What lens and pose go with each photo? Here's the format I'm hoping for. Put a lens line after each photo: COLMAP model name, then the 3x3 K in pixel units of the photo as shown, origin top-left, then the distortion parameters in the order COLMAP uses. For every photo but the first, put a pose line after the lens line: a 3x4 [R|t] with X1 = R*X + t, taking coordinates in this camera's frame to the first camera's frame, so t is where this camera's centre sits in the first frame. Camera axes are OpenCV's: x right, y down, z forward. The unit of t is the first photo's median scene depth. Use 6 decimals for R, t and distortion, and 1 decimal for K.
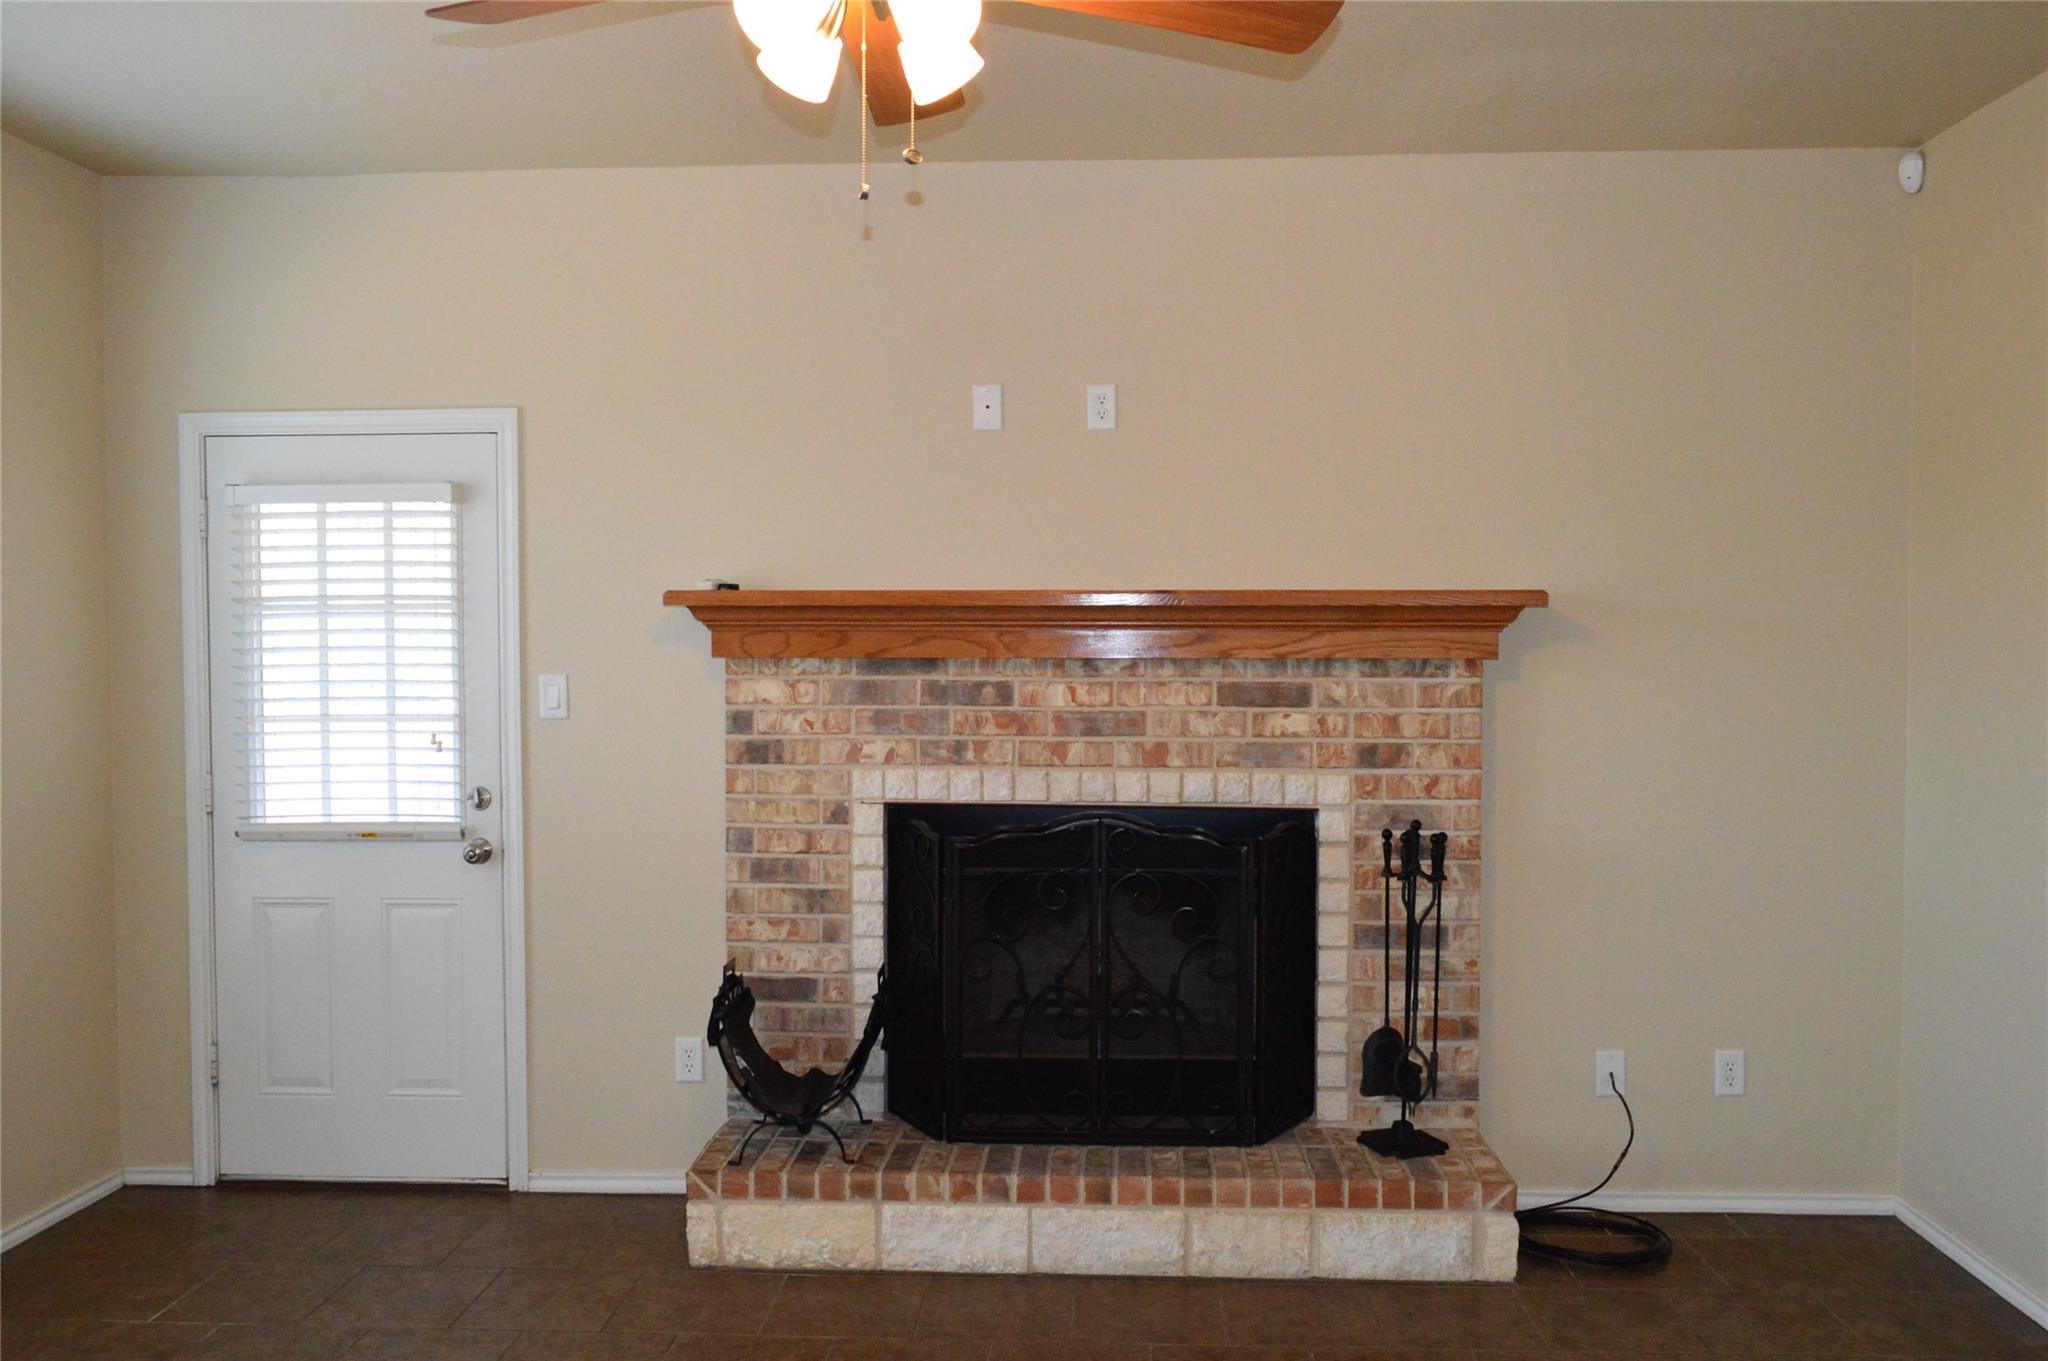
lens RADIAL K [[1613.4, 0, 1027.5], [0, 1613.4, 689.5], [0, 0, 1]] dist [-0.013892, 0.012822]
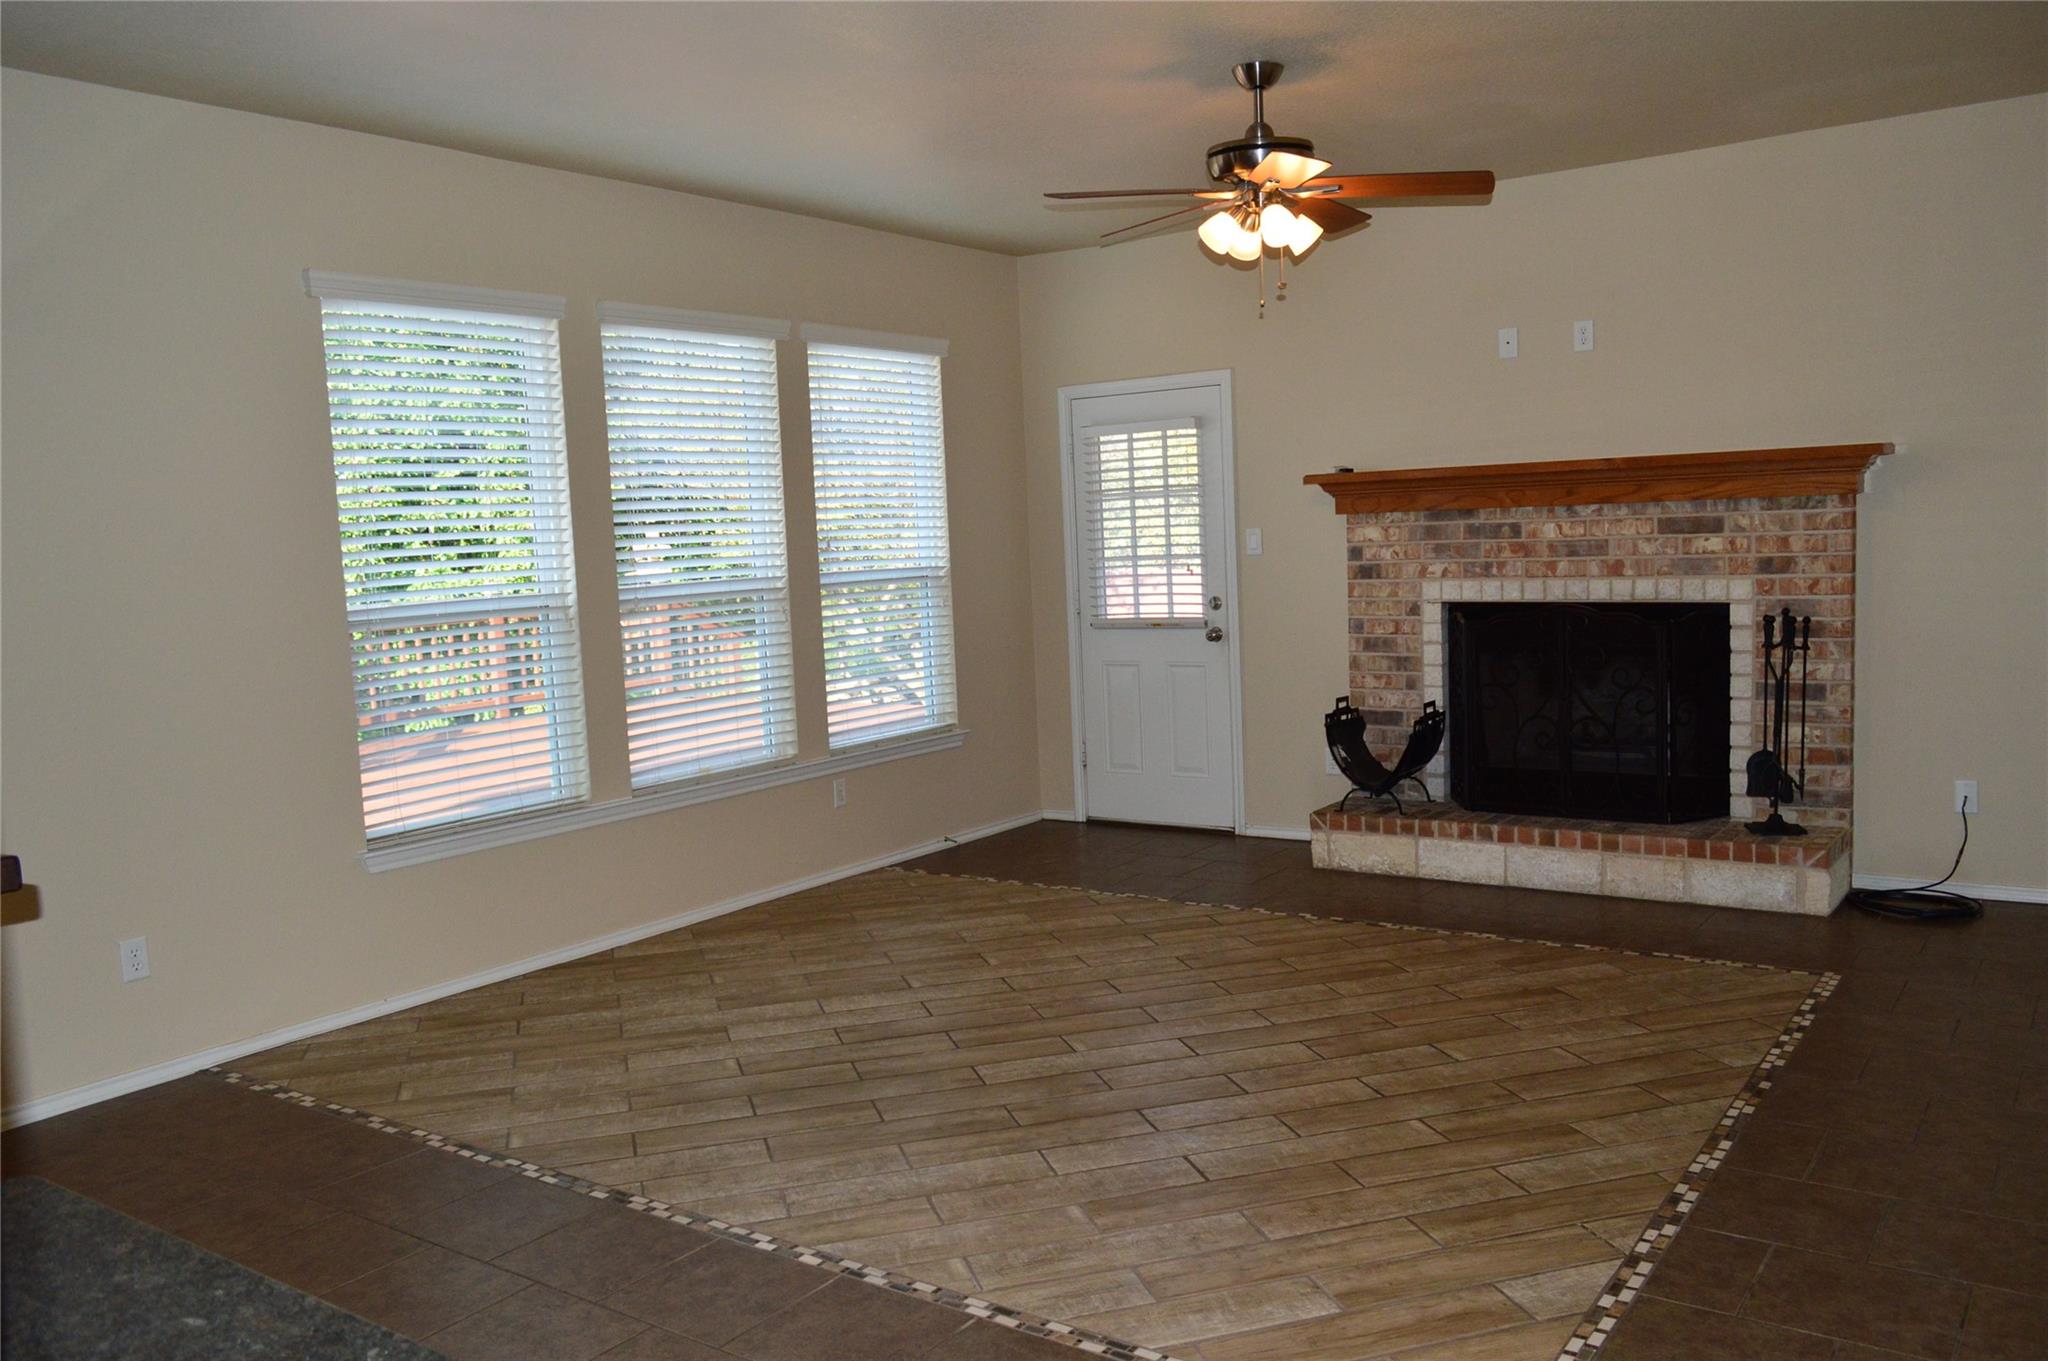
lens RADIAL K [[1613.4, 0, 1056.7], [0, 1613.4, 676.5], [0, 0, 1]] dist [-0.013892, 0.012822]
pose [[0.849523, 0.014153, -0.527362, 0.428640], [0.021954, 0.997826, 0.062144, 0.036679], [0.527095, -0.064371, 0.847365, -0.549015]]
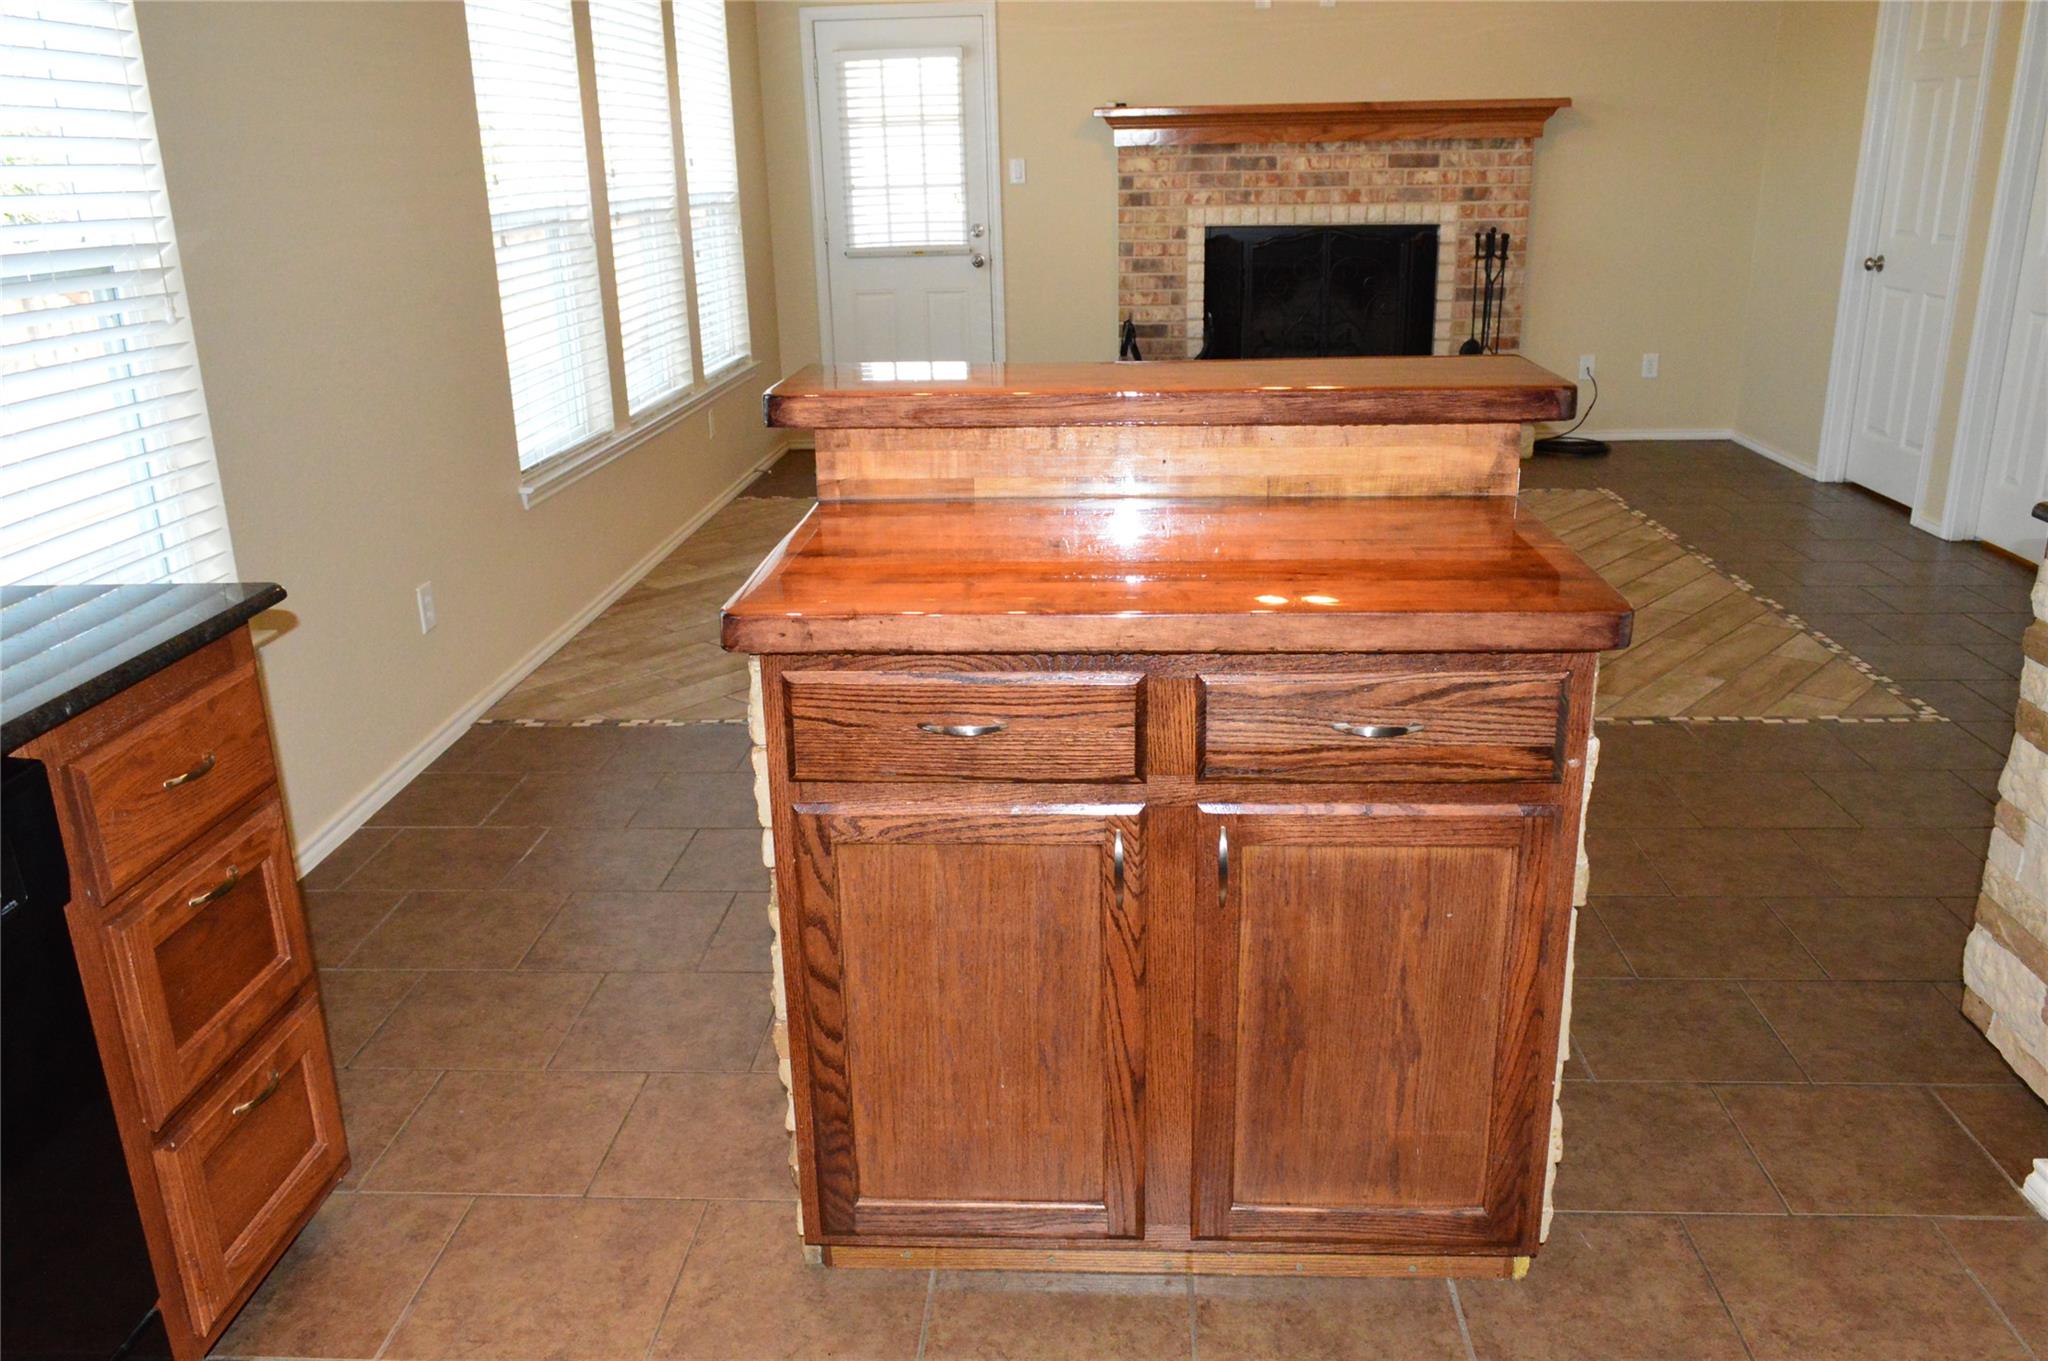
lens RADIAL K [[1613.4, 0, 1030.8], [0, 1613.4, 672.4], [0, 0, 1]] dist [-0.013892, 0.012822]
pose [[0.999777, -0.021095, -0.000419, -0.300375], [0.020441, 0.963478, 0.267006, 0.065751], [-0.005229, -0.266955, 0.963695, -0.920451]]
